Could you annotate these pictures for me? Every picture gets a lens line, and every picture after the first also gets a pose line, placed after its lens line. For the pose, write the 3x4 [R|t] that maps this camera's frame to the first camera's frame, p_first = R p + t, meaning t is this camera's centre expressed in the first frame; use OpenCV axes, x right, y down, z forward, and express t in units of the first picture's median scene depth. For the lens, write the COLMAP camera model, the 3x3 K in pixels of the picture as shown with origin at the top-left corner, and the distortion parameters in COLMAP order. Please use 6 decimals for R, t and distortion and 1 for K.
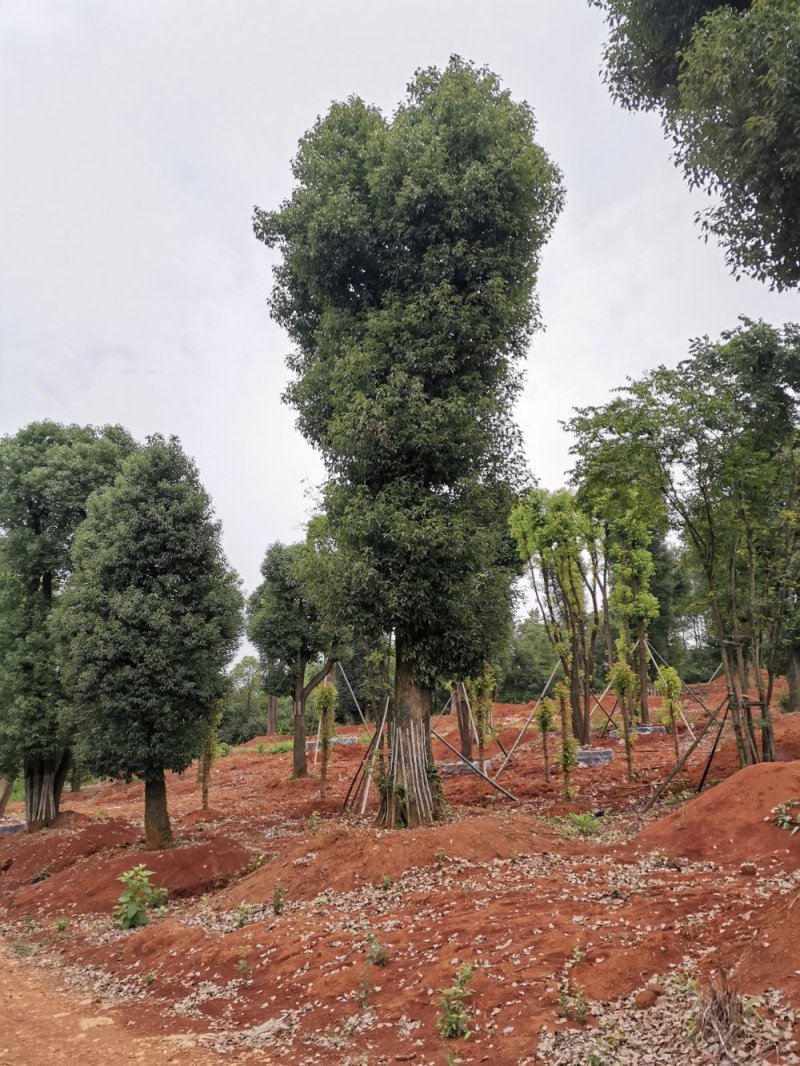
lens RADIAL K [[708.6, 0, 400.0], [0, 708.6, 533.0], [0, 0, 1]] dist [0.044235, -0.080332]
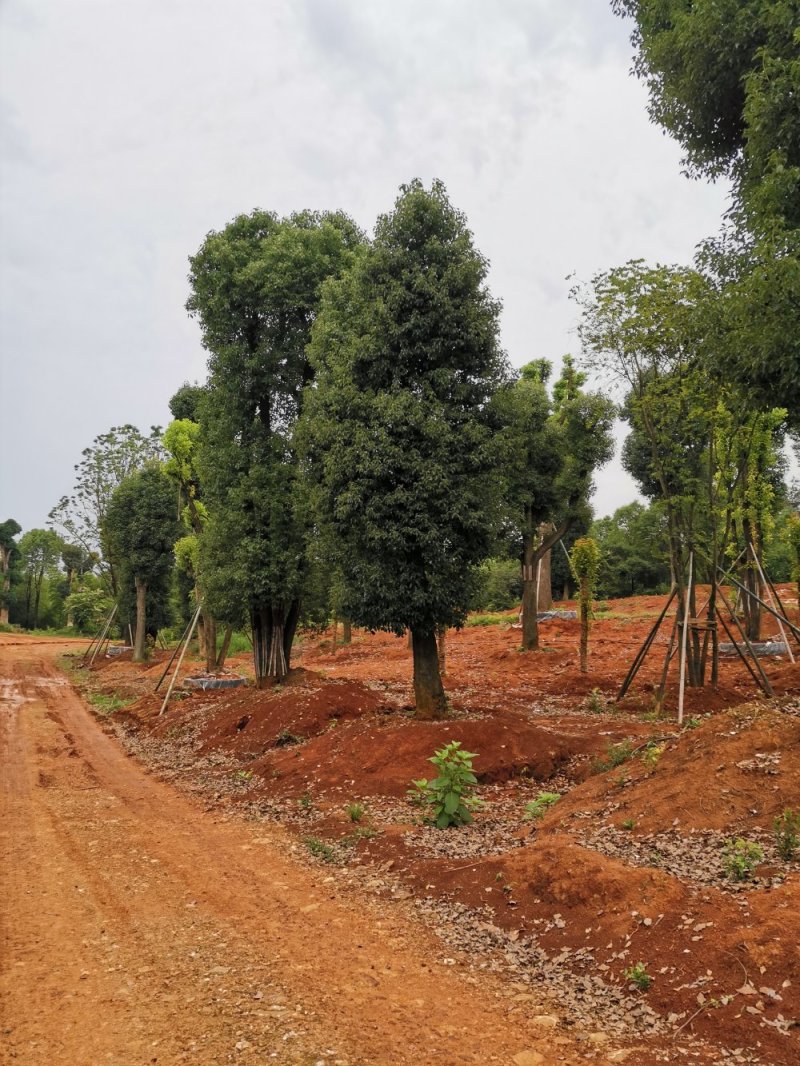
lens RADIAL K [[708.6, 0, 400.0], [0, 708.6, 533.0], [0, 0, 1]] dist [0.044235, -0.080332]
pose [[0.977853, 0.025184, -0.207774, -0.208600], [0.007811, 0.987651, 0.156472, 0.110007], [0.209148, -0.154630, 0.965581, 0.250077]]
